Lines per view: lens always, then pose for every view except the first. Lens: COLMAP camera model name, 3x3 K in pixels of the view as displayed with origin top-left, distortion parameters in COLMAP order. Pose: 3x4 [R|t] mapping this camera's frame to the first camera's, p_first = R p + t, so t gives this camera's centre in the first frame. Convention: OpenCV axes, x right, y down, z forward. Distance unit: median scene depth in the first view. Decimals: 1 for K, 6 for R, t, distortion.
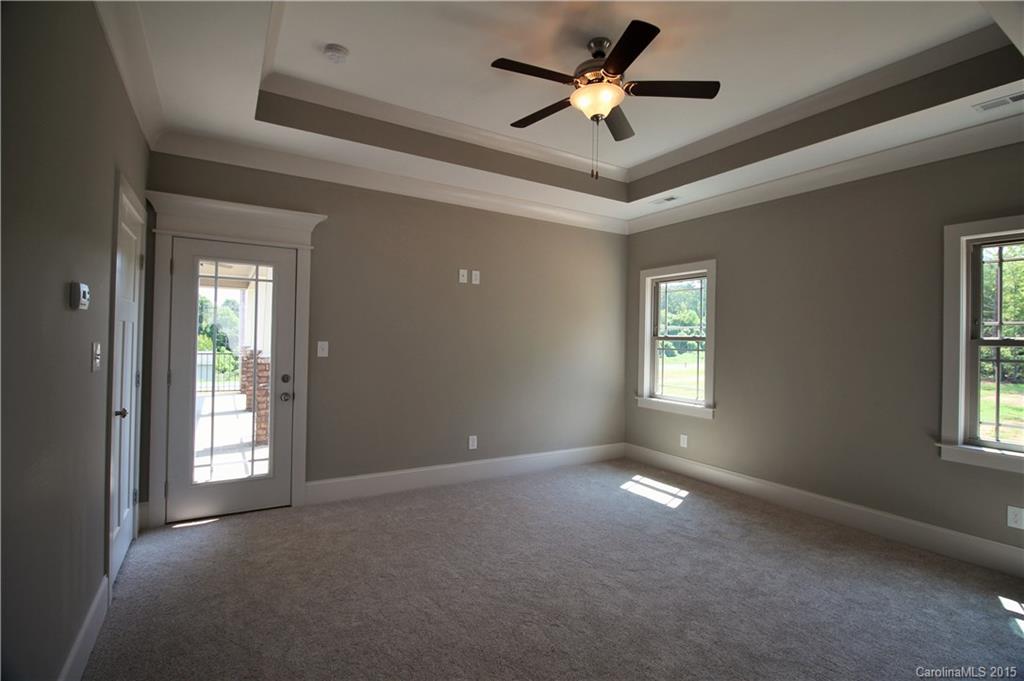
lens RADIAL K [[474.0, 0, 509.4], [0, 474.0, 341.2], [0, 0, 1]] dist [-0.001880, -0.001574]
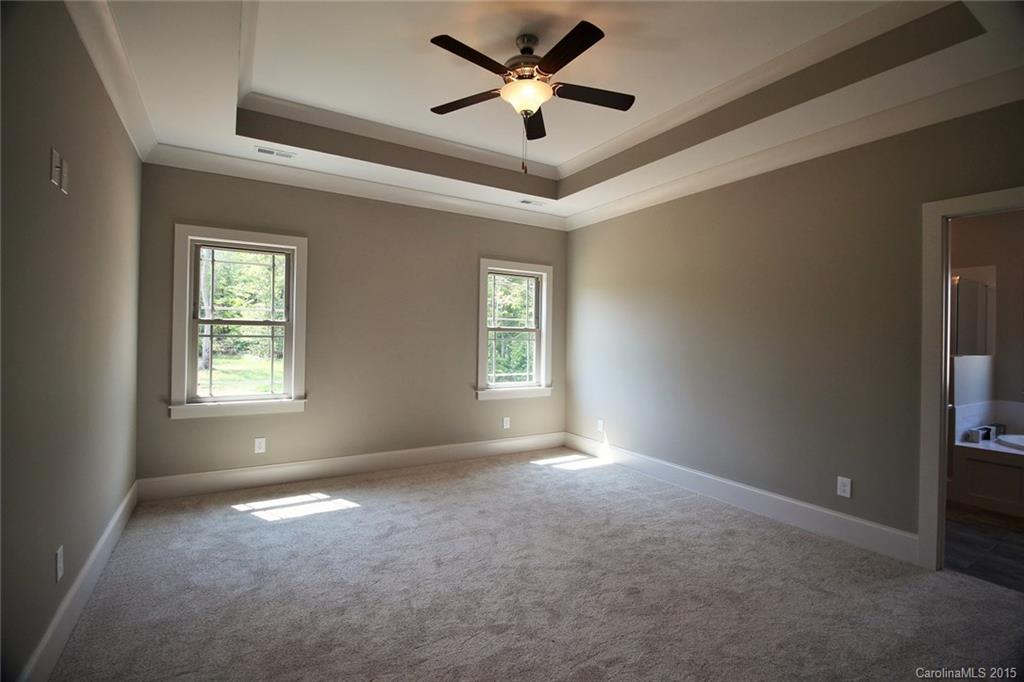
lens RADIAL K [[474.0, 0, 510.1], [0, 474.0, 334.9], [0, 0, 1]] dist [-0.001880, -0.001574]
pose [[0.002484, -0.010929, 0.999937, -0.540119], [-0.008272, 0.999906, 0.010949, 0.003337], [-0.999963, -0.008299, 0.002394, 0.654638]]
